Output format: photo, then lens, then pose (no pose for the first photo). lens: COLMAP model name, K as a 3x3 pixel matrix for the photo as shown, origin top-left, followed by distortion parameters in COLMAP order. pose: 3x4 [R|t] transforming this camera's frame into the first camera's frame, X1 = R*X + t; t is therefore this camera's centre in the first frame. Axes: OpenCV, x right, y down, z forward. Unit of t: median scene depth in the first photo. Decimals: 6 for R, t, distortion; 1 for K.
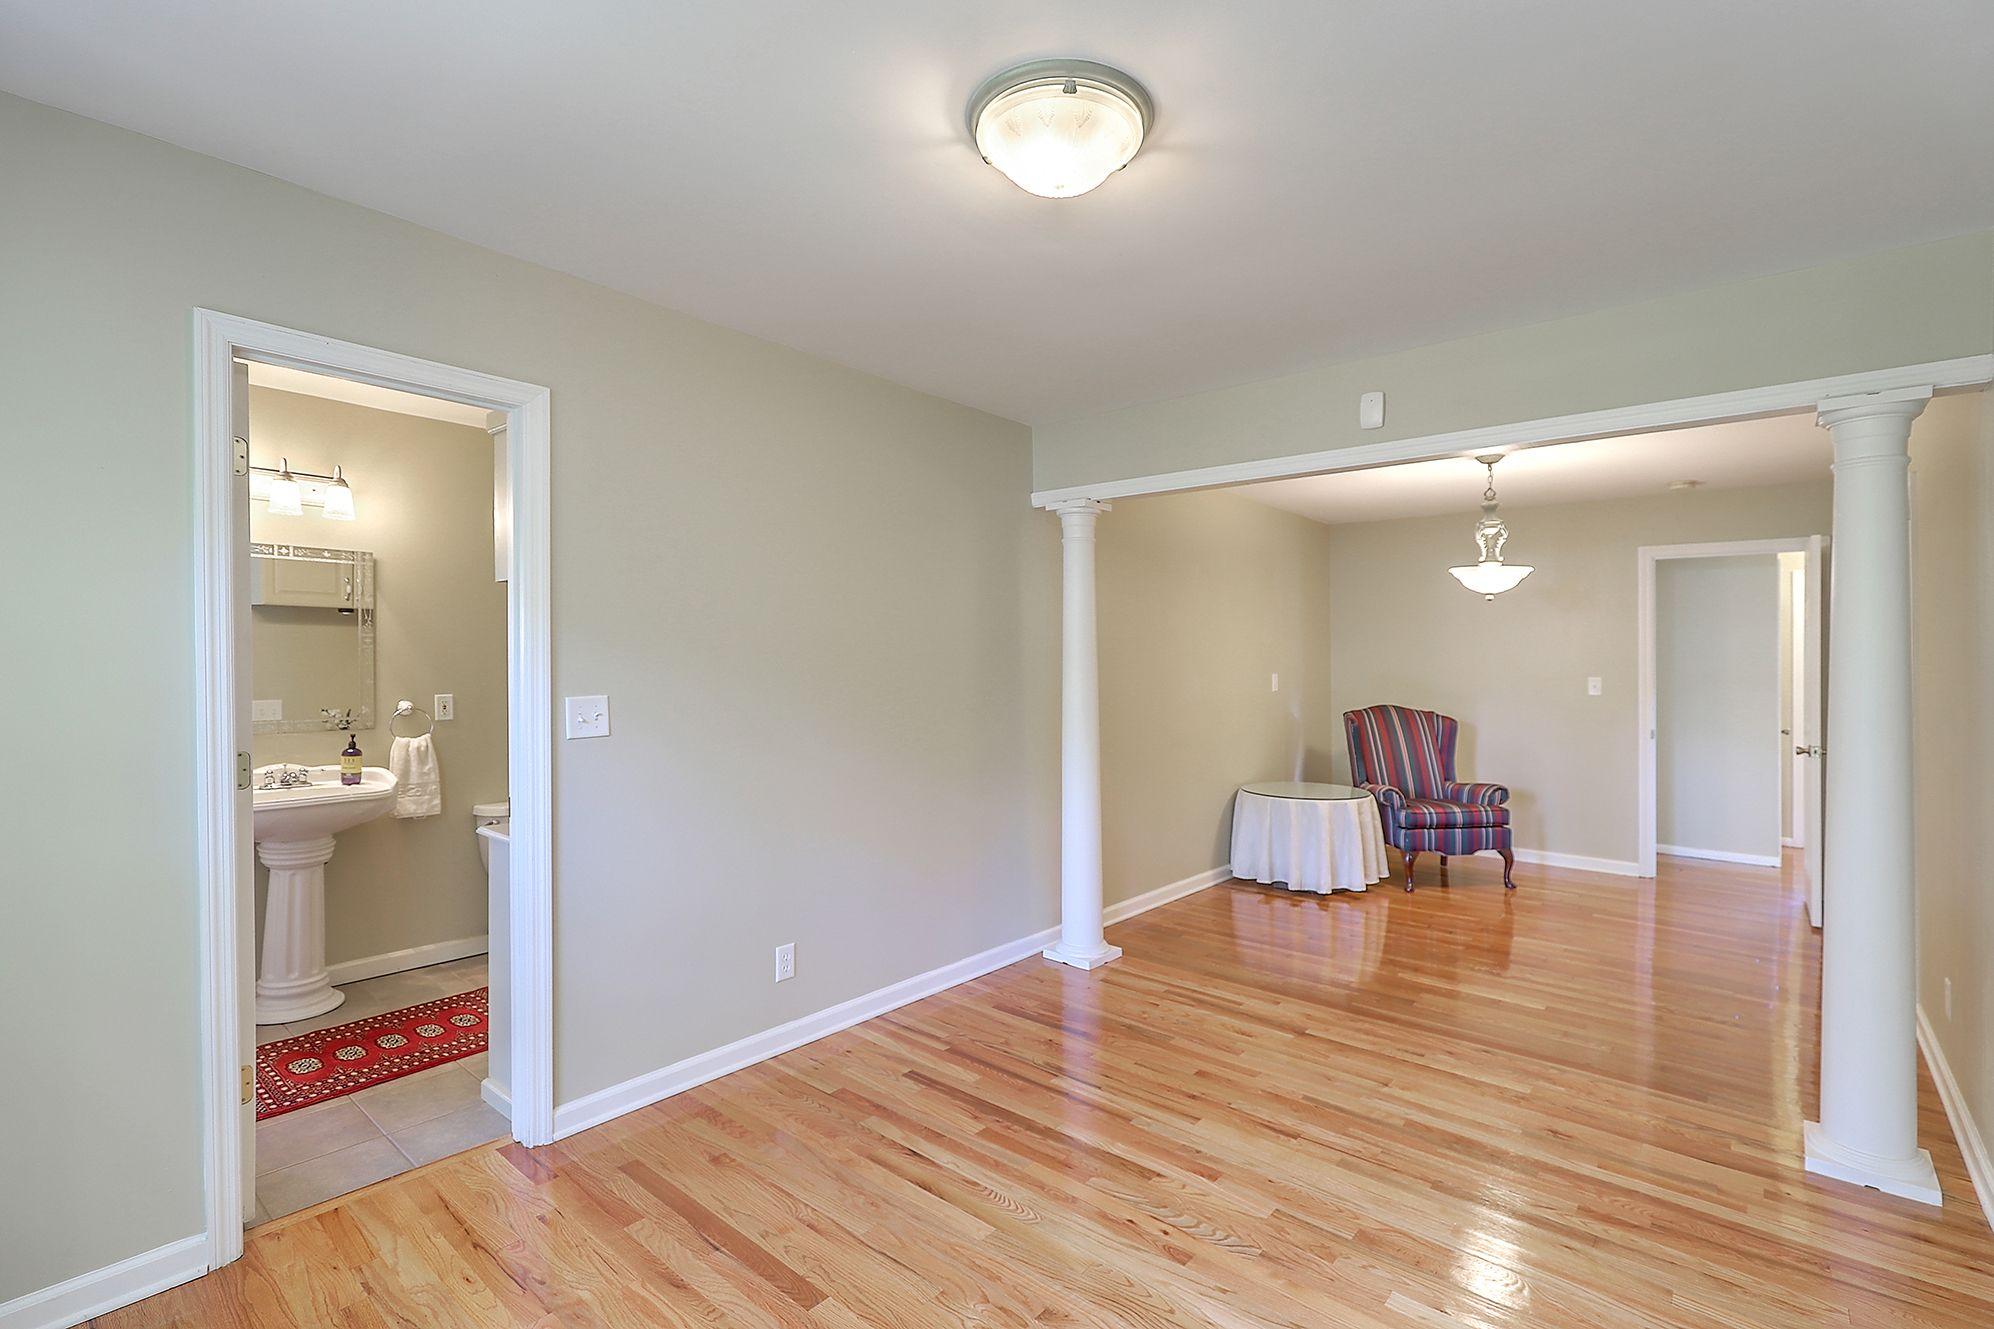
lens RADIAL K [[906.8, 0, 988.7], [0, 906.8, 659.3], [0, 0, 1]] dist [-0.000175, 0.000017]
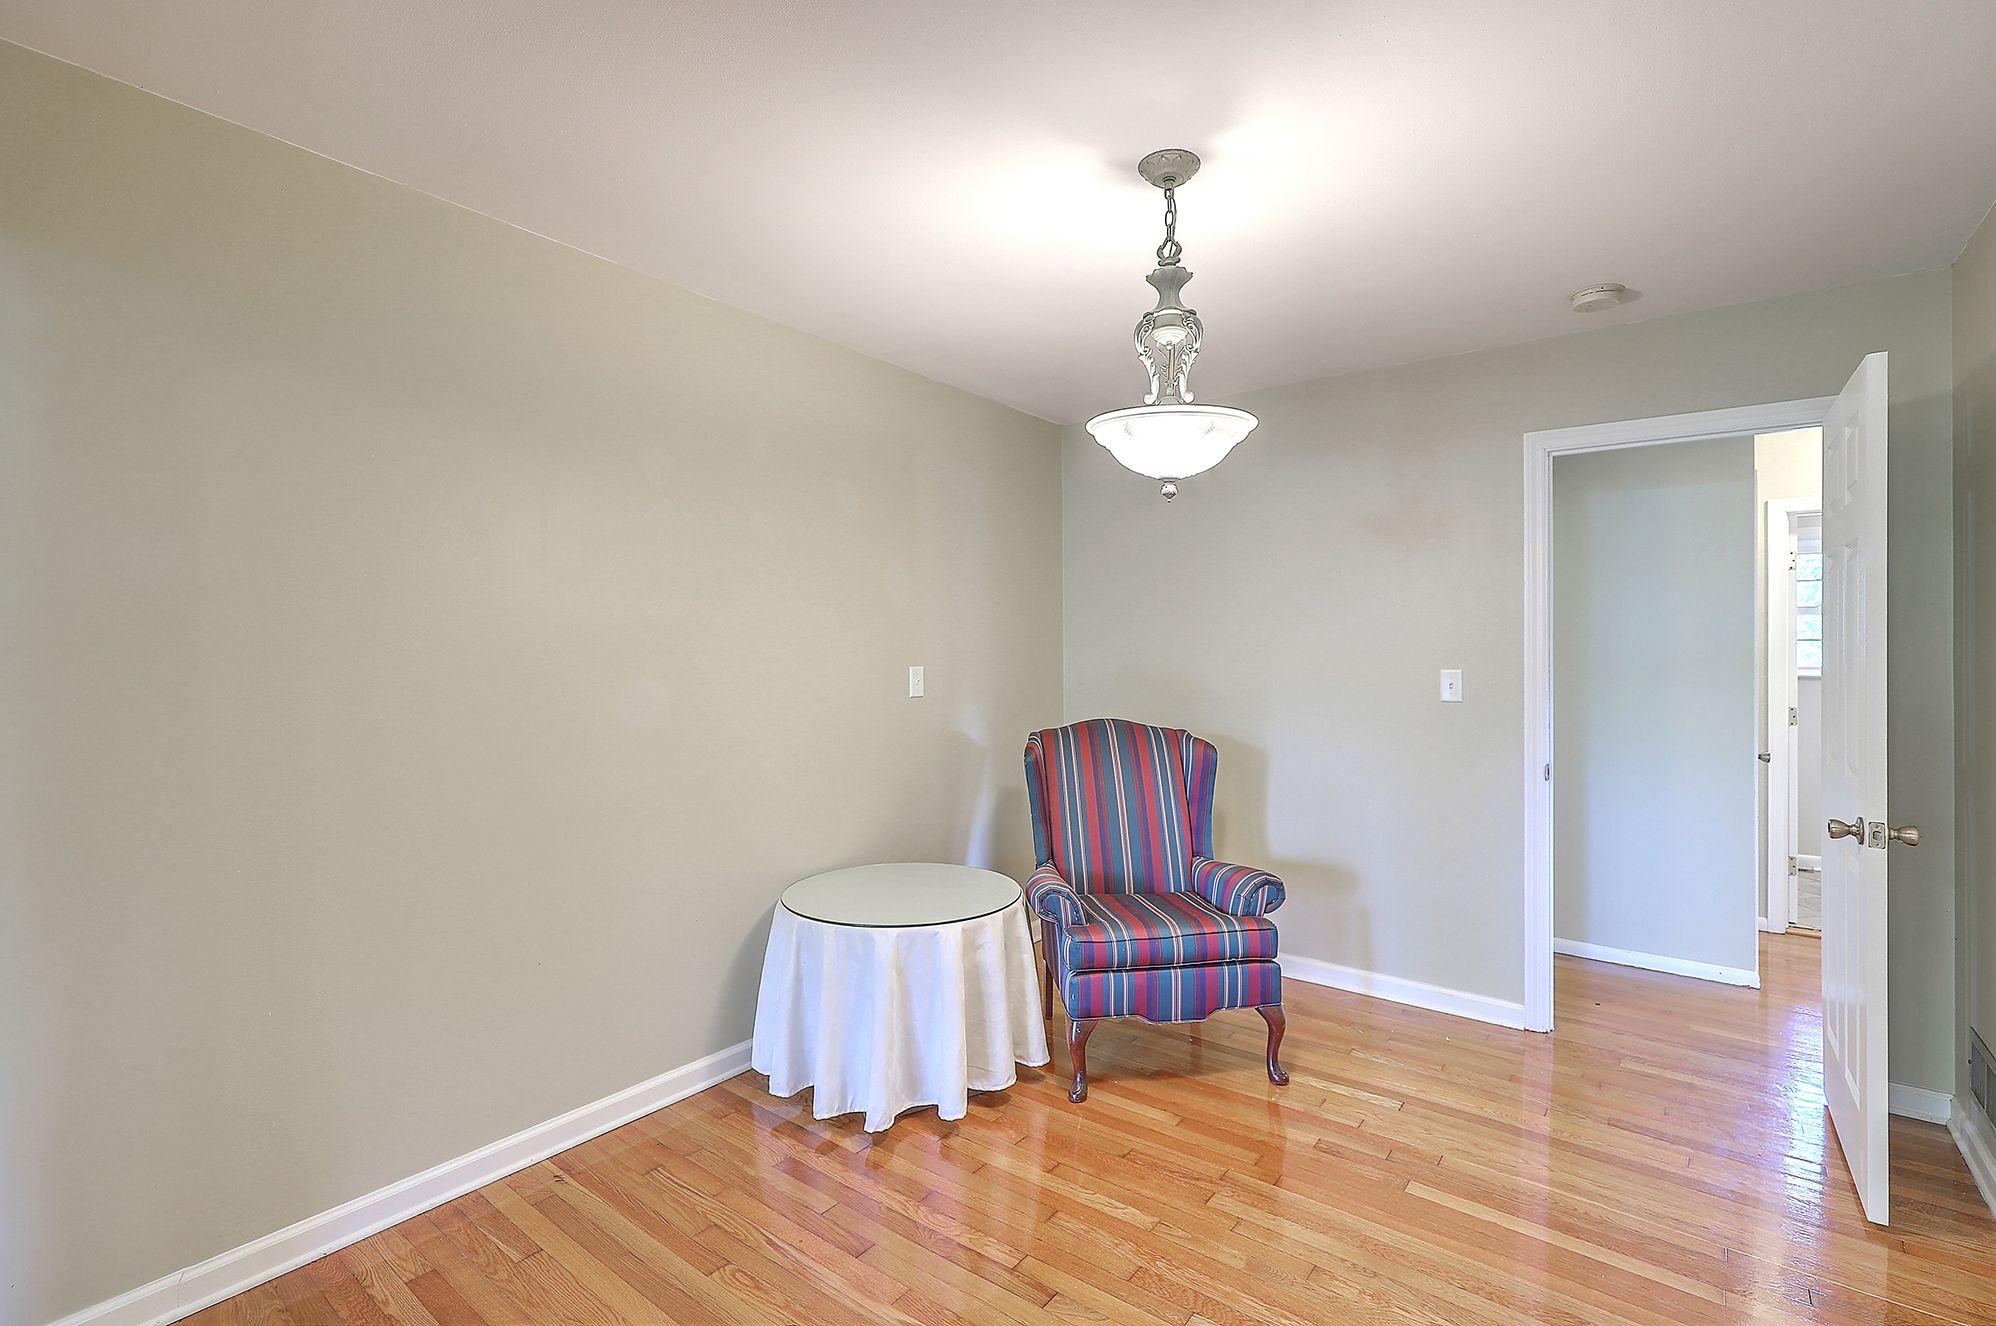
lens RADIAL K [[907.7, 0, 1008.5], [0, 907.7, 658.2], [0, 0, 1]] dist [-0.000175, 0.000017]
pose [[0.997827, -0.005365, 0.065676, 0.367771], [0.004837, 0.999955, 0.008197, 0.007611], [-0.065717, -0.007861, 0.997807, 0.469747]]
